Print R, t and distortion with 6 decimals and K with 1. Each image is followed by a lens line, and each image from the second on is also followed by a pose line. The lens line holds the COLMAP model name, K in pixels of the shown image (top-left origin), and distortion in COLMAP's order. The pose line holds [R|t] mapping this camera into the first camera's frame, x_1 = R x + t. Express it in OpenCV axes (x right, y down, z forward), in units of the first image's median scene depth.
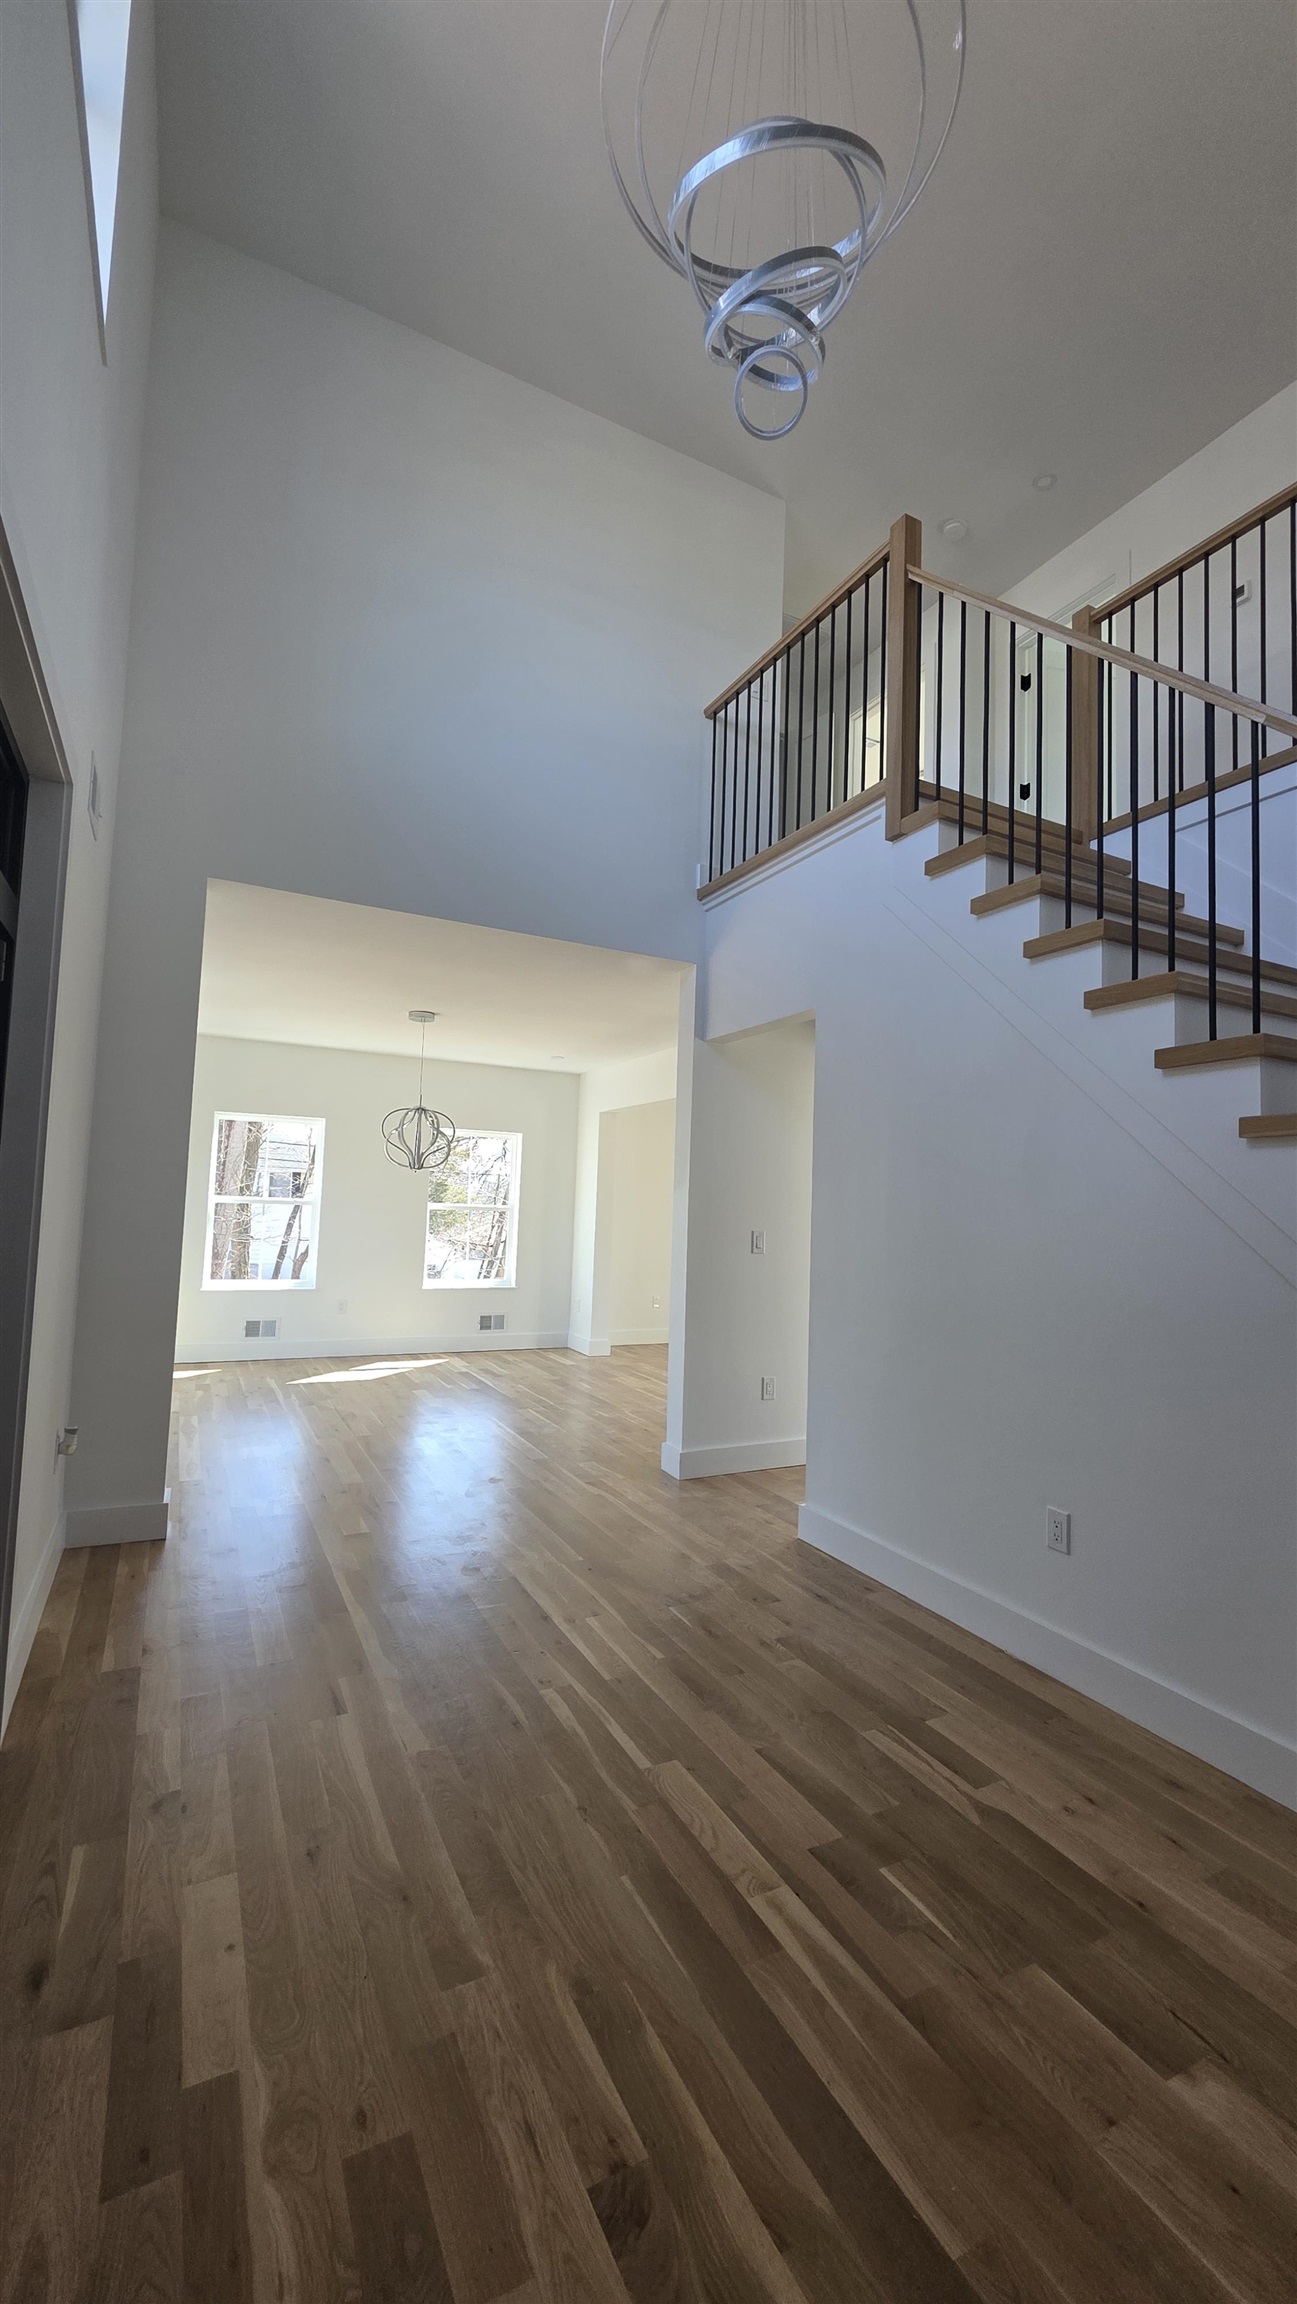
lens RADIAL K [[925.8, 0, 646.5], [0, 925.8, 1151.5], [0, 0, 1]] dist [-0.000356, -0.000182]
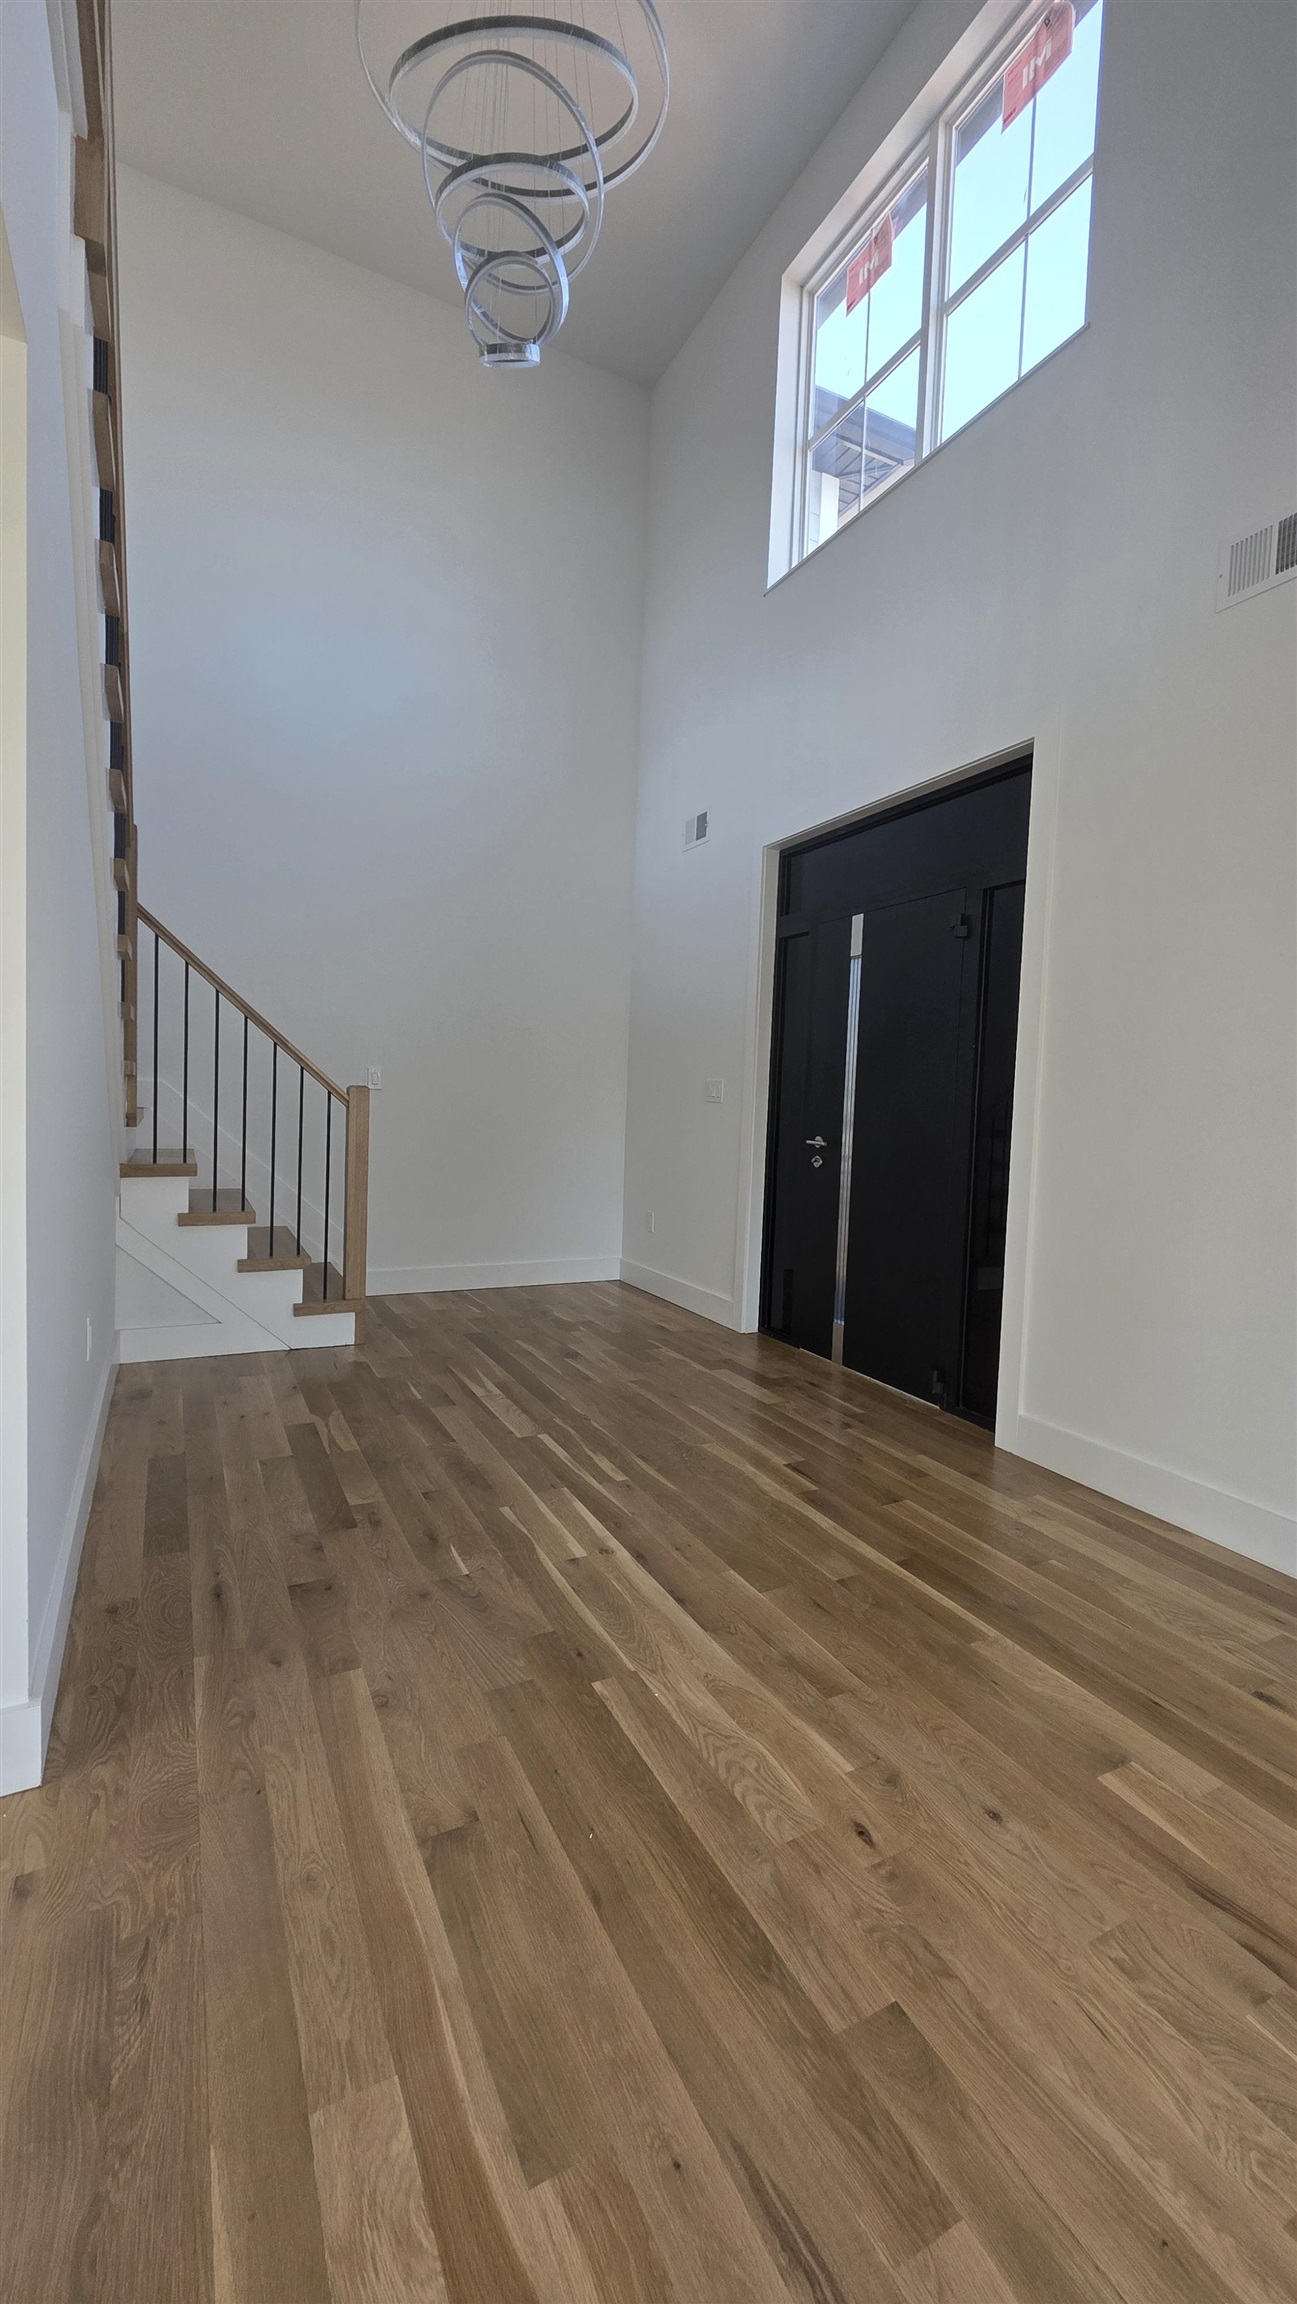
lens RADIAL K [[925.8, 0, 649.6], [0, 925.8, 1149.1], [0, 0, 1]] dist [-0.000356, -0.000182]
pose [[-0.997624, -0.067763, -0.012408, -0.102083], [-0.067625, 0.997647, -0.011243, 0.211757], [0.013141, -0.010377, -0.999860, 2.114308]]
